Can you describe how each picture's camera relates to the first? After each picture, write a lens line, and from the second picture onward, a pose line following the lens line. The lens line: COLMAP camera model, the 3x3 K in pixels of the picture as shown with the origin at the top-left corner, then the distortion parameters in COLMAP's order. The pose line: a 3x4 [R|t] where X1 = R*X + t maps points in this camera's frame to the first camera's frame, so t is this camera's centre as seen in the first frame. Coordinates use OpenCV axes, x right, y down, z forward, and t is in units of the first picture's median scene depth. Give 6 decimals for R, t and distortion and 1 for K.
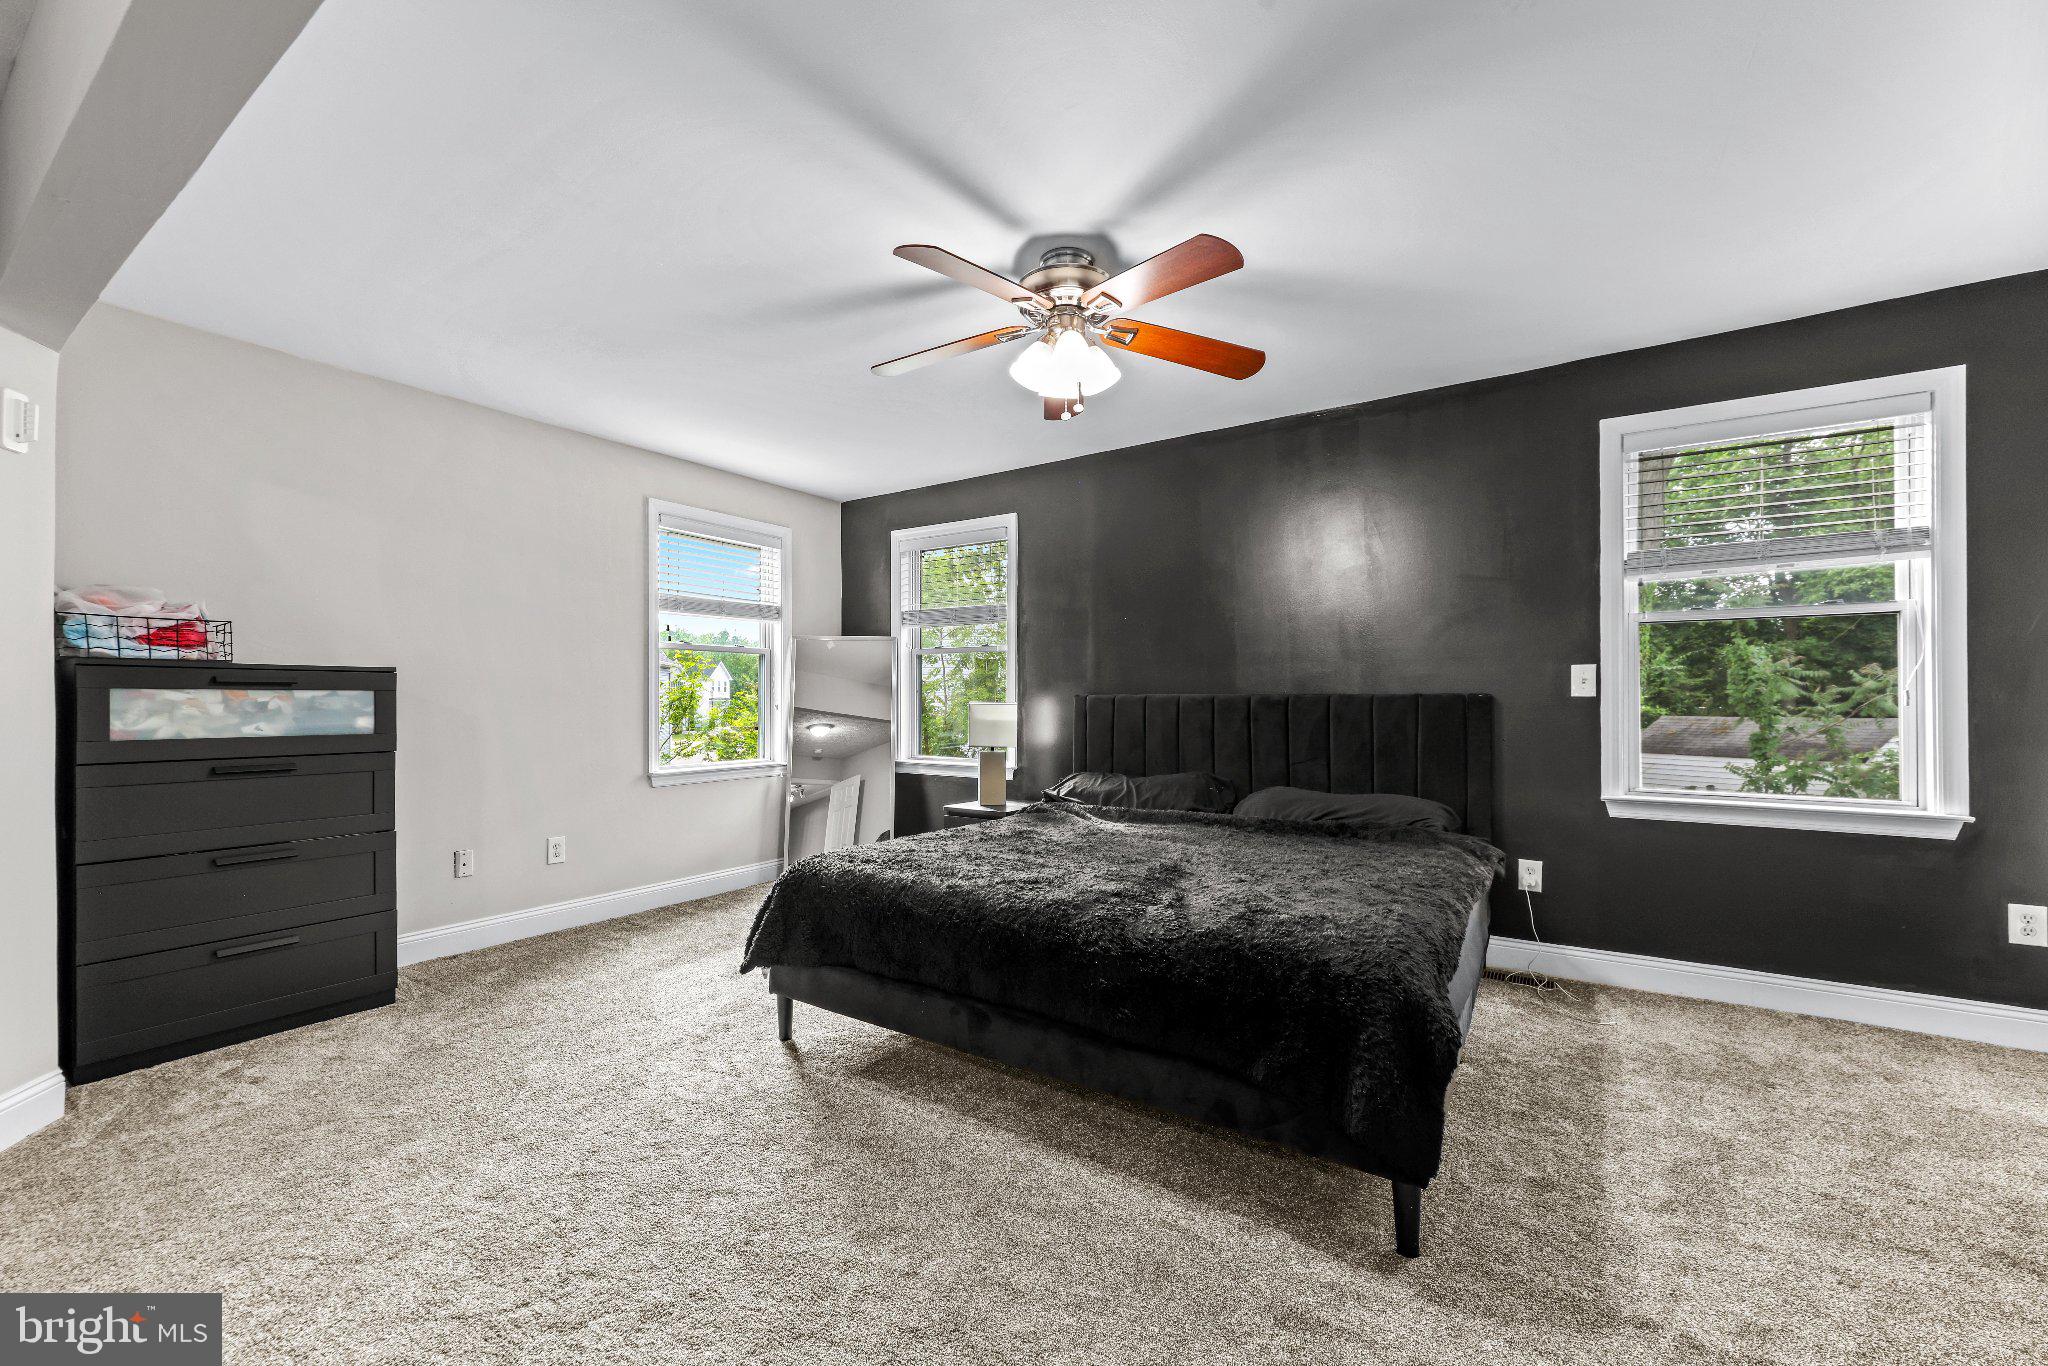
lens RADIAL K [[819.2, 0, 1019.9], [0, 819.2, 695.2], [0, 0, 1]] dist [-0.000808, -0.000072]
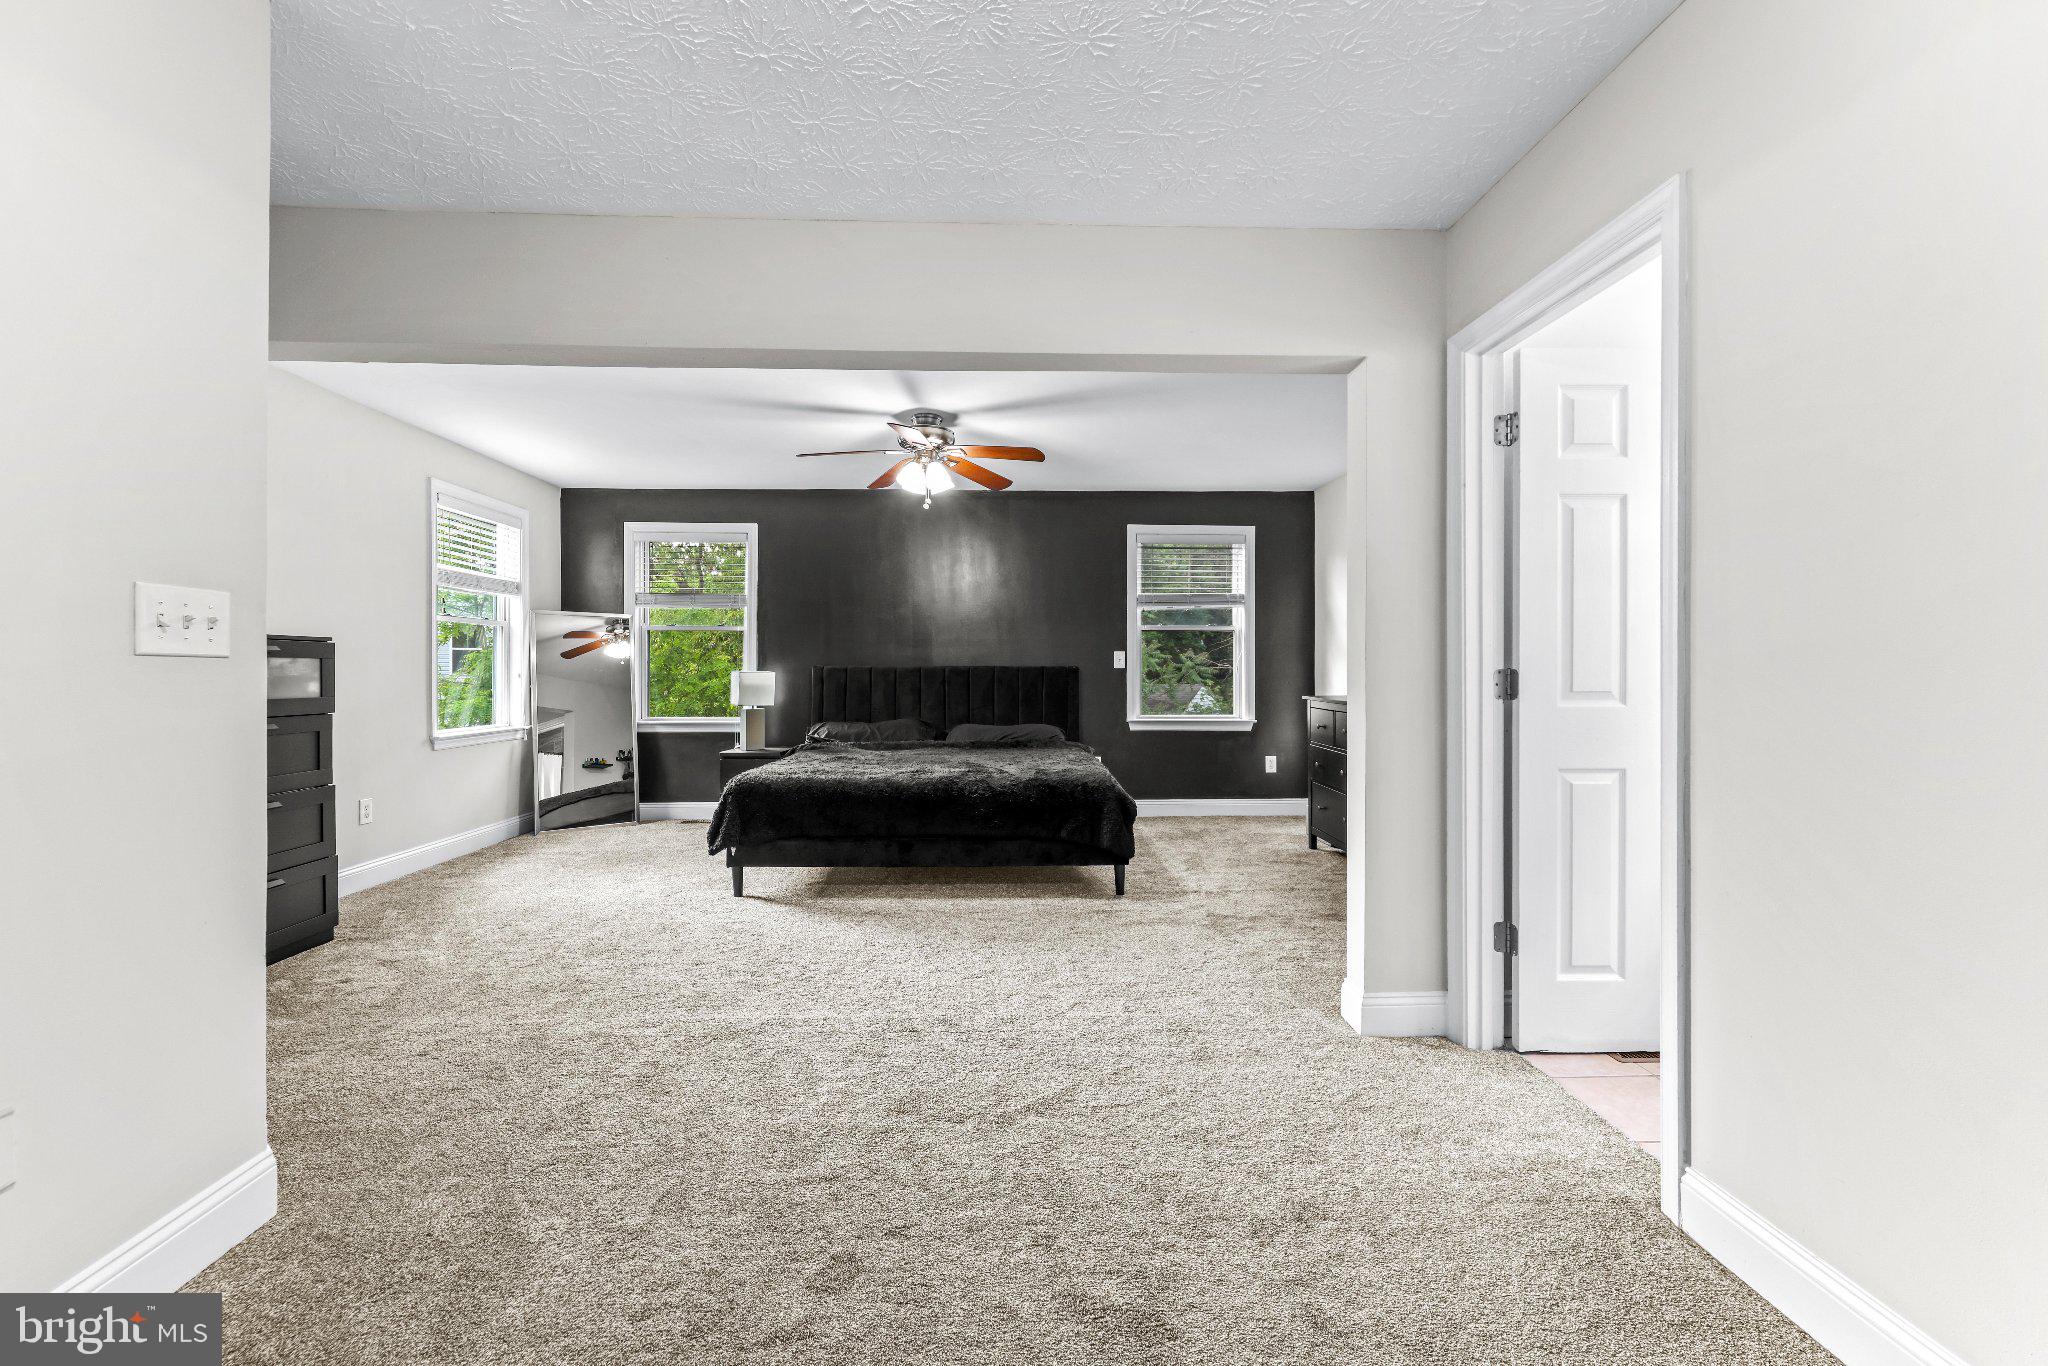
lens RADIAL K [[819.2, 0, 1024.4], [0, 819.2, 673.2], [0, 0, 1]] dist [-0.000808, -0.000072]
pose [[0.809159, 0.000143, 0.587589, -0.613741], [-0.003840, 0.999980, 0.005044, 0.004803], [-0.587577, -0.006338, 0.809143, -0.414578]]
